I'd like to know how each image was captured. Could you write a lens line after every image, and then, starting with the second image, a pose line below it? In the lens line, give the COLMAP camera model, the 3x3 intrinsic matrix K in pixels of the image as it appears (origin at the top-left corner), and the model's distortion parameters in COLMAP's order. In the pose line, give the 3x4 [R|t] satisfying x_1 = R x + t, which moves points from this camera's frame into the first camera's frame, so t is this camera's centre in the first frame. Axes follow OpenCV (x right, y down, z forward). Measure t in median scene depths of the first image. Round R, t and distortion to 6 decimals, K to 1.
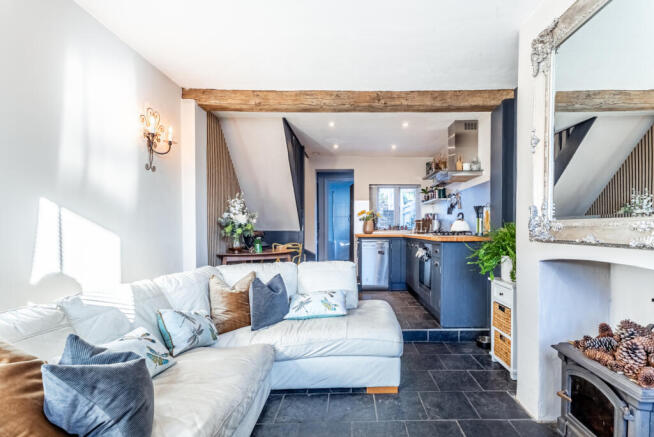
lens RADIAL K [[302.3, 0, 327.9], [0, 302.3, 237.0], [0, 0, 1]] dist [0.000217, 0.000334]
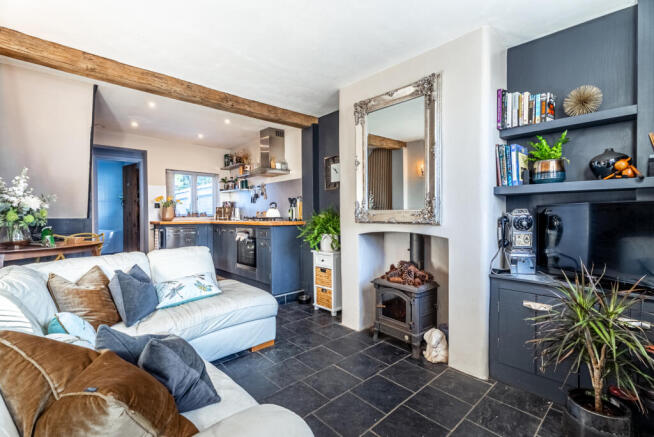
lens RADIAL K [[294.3, 0, 327.0], [0, 294.3, 218.5], [0, 0, 1]] dist [-0.000118, 0.000263]
pose [[0.742337, -0.008913, 0.669967, -0.291536], [0.020838, 0.999735, -0.009789, 0.002410], [-0.669702, 0.021227, 0.742326, -0.052480]]
